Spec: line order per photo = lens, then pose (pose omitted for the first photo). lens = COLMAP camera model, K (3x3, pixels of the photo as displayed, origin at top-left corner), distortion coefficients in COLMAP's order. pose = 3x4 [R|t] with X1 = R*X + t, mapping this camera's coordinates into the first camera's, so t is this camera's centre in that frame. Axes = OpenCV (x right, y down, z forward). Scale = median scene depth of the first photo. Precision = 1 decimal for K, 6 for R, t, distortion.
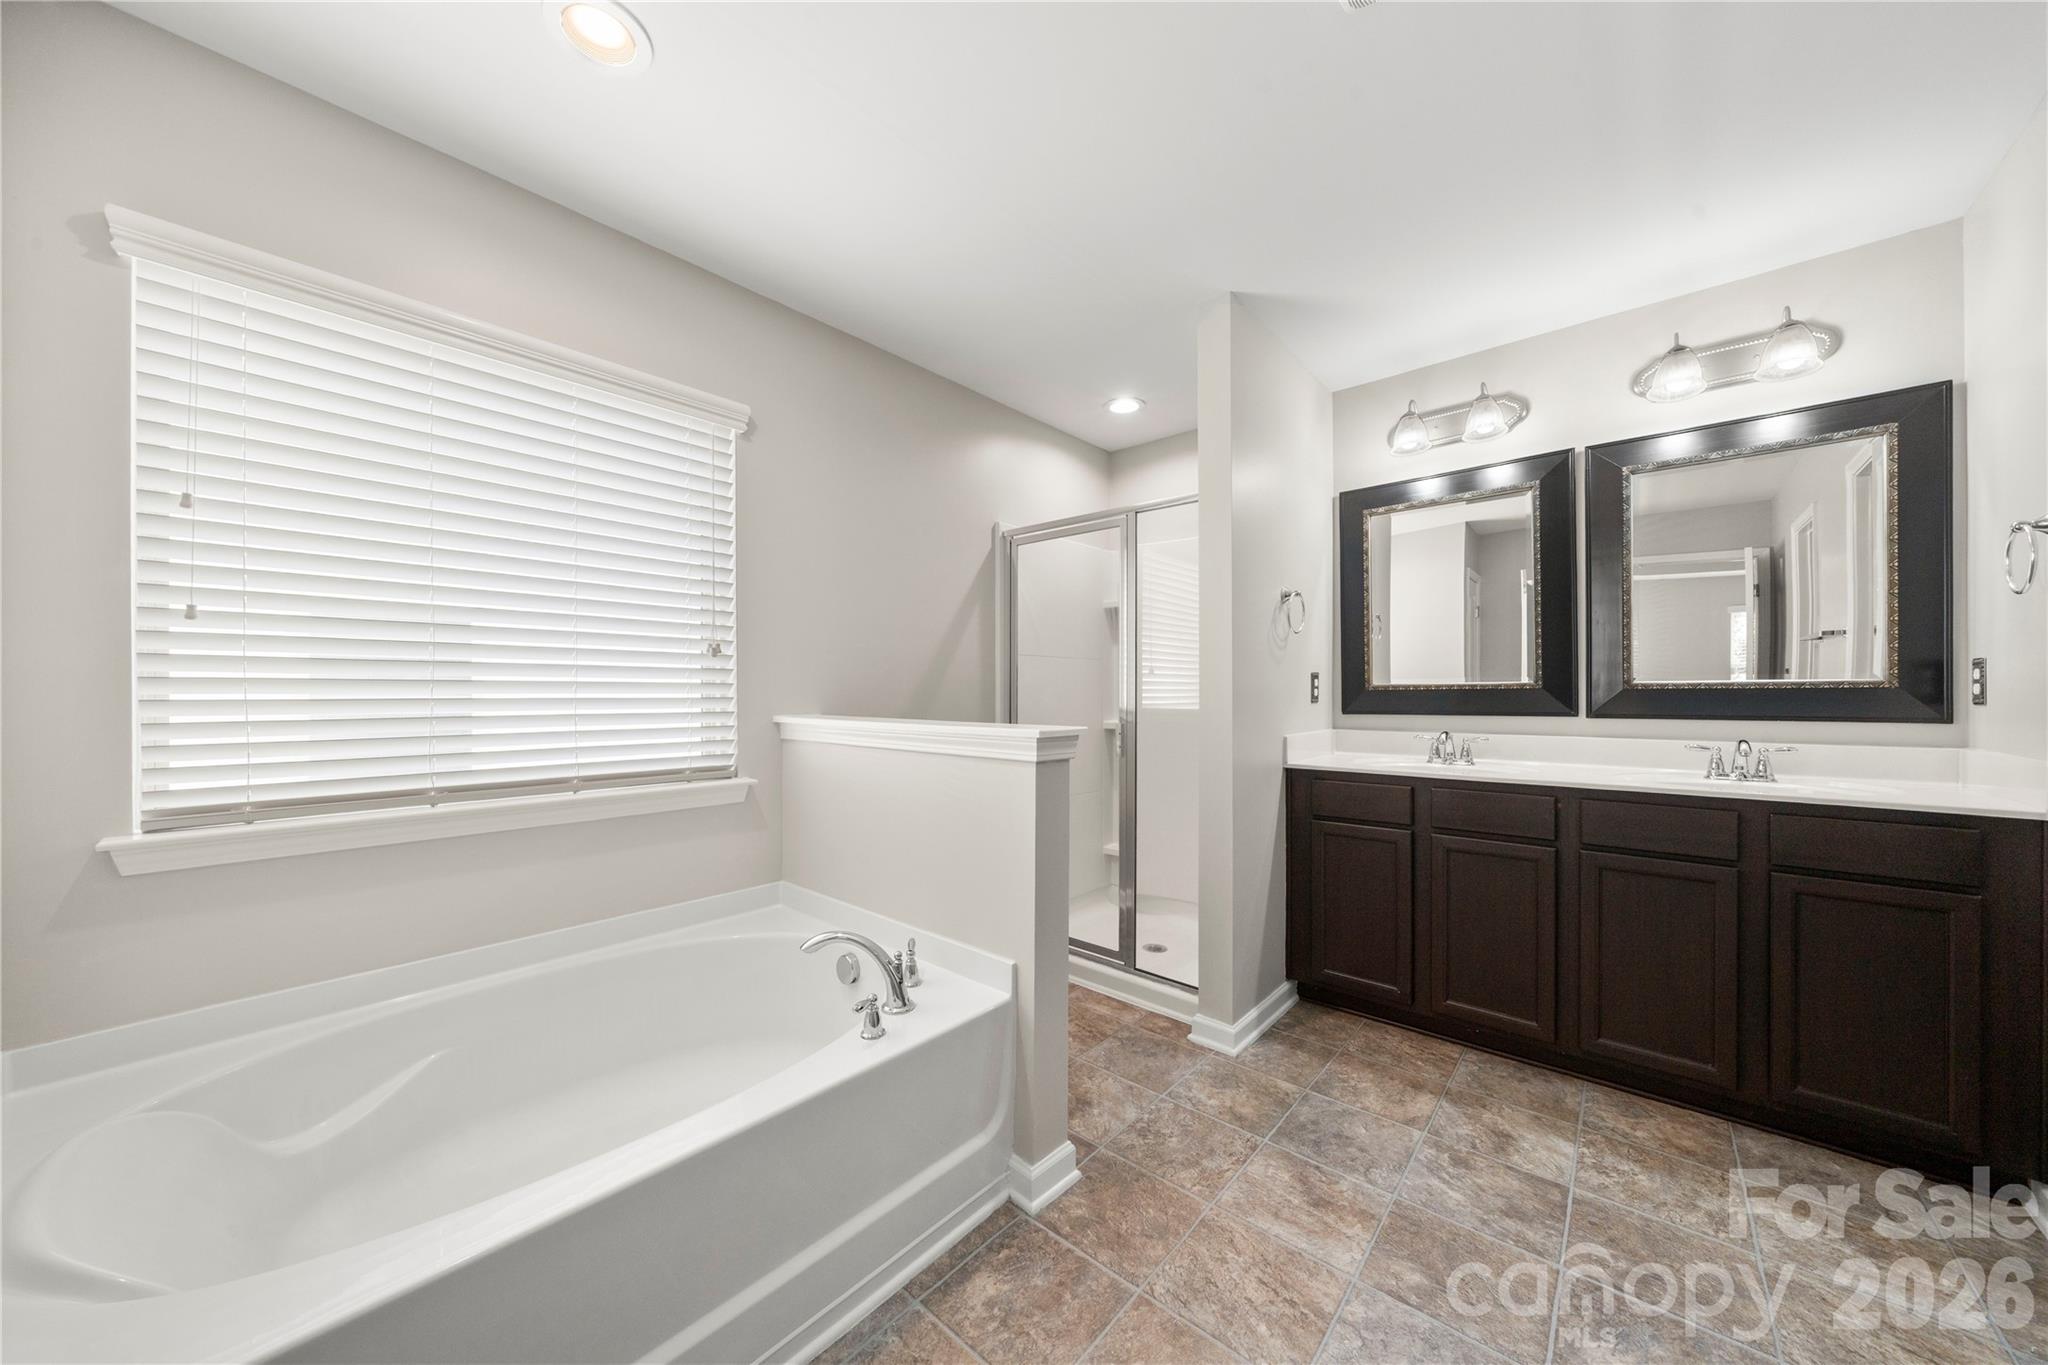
lens RADIAL K [[707.1, 0, 1024.0], [0, 707.1, 682.5], [0, 0, 1]] dist [0.000780, -0.000133]
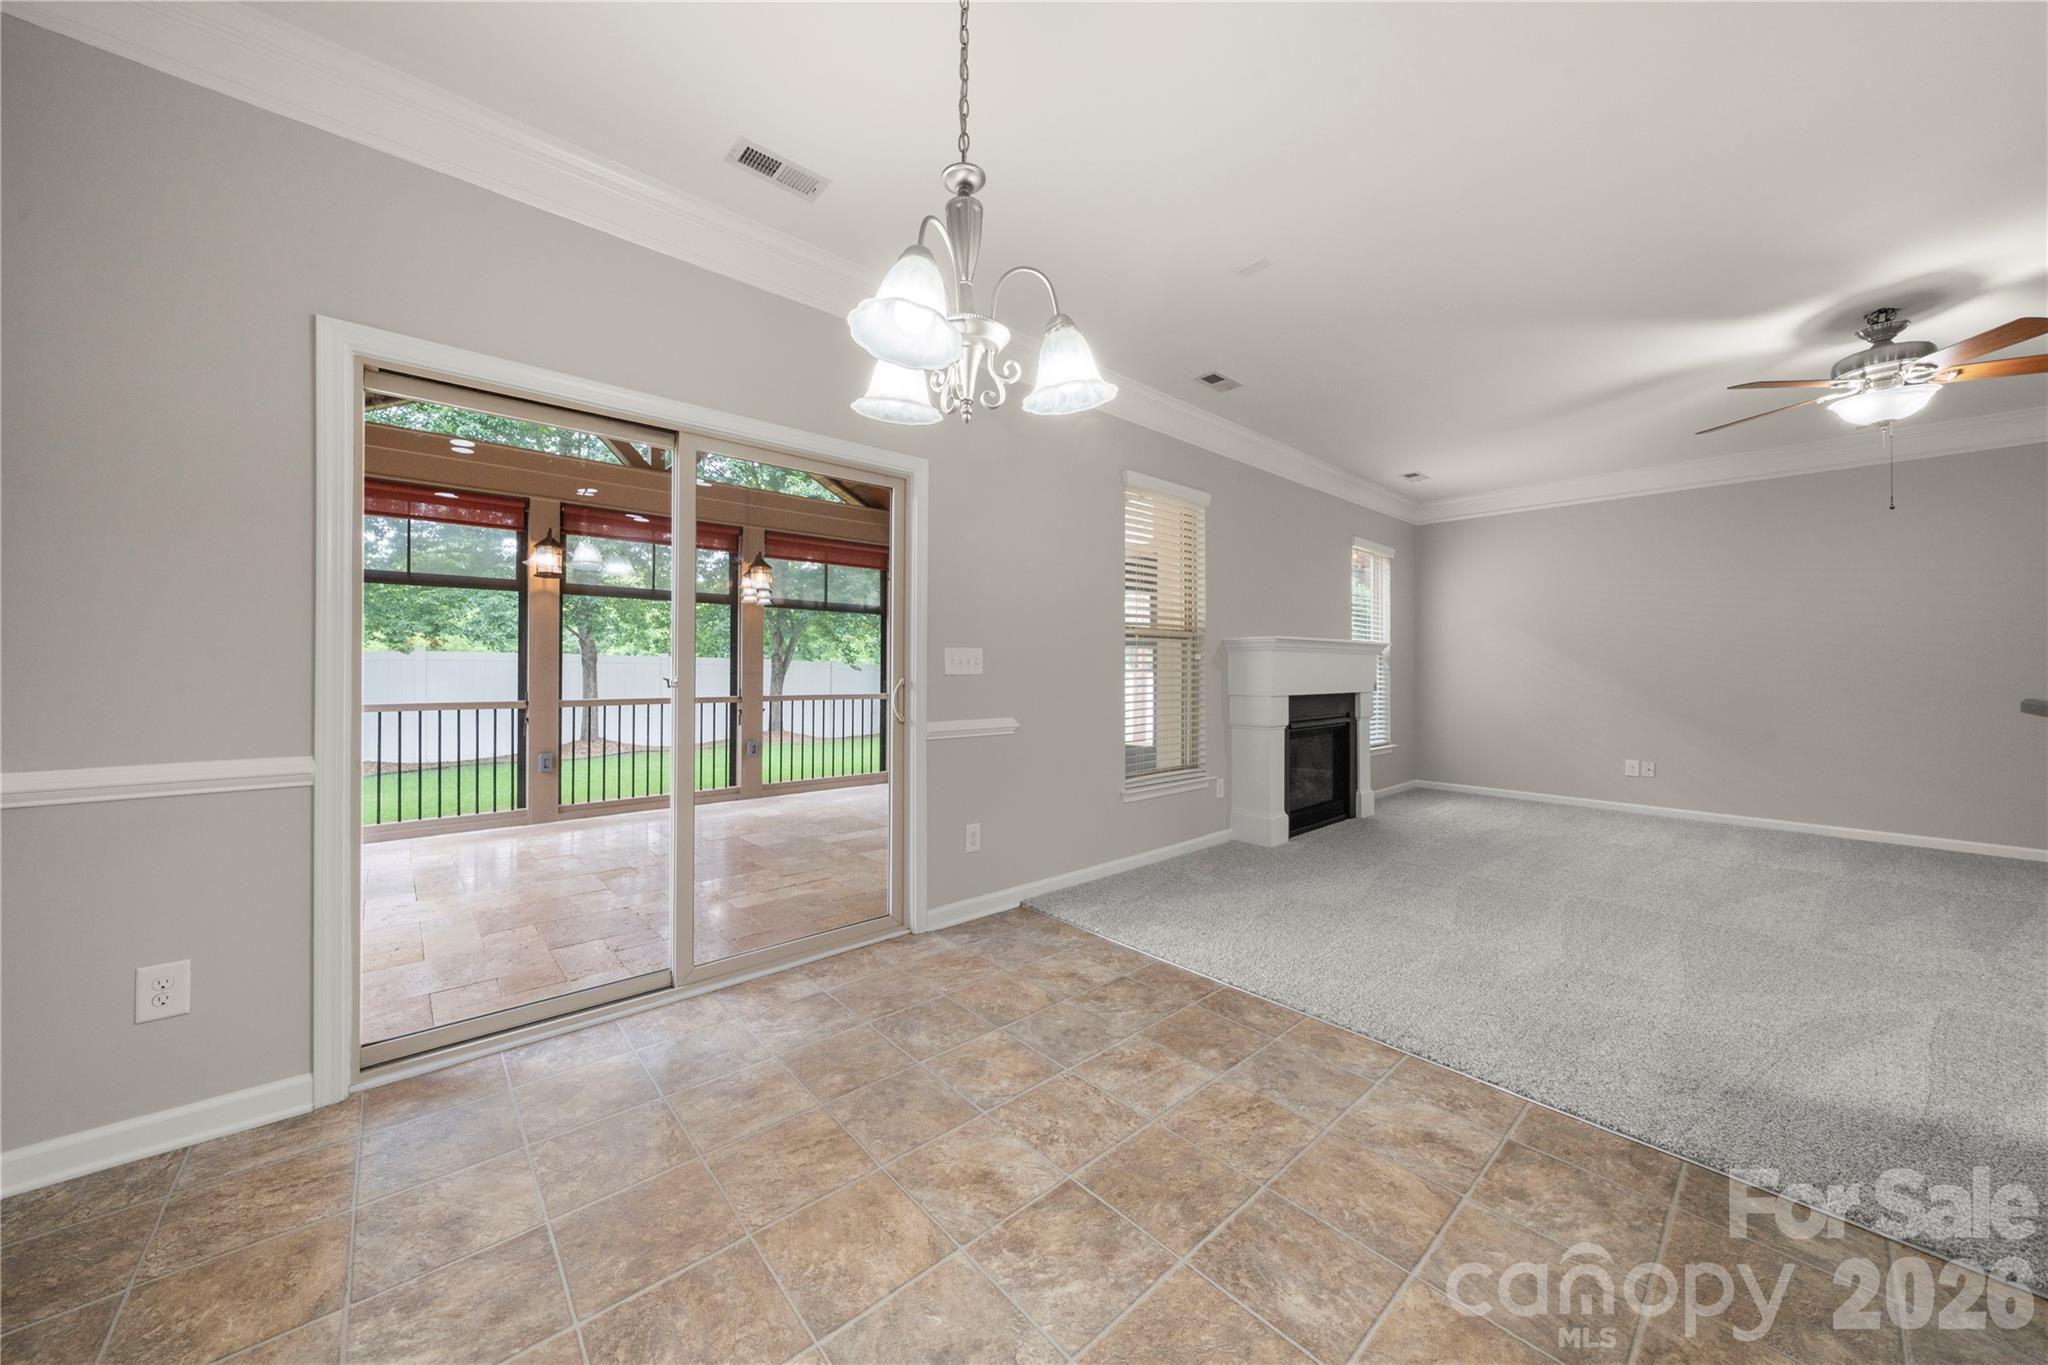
lens RADIAL K [[707.1, 0, 1024.0], [0, 707.1, 682.5], [0, 0, 1]] dist [0.000780, -0.000133]
pose [[0.123550, -0.017445, 0.992185, -0.905778], [-0.017479, 0.999652, 0.019753, 0.026766], [-0.992184, -0.019783, 0.123202, 1.135402]]
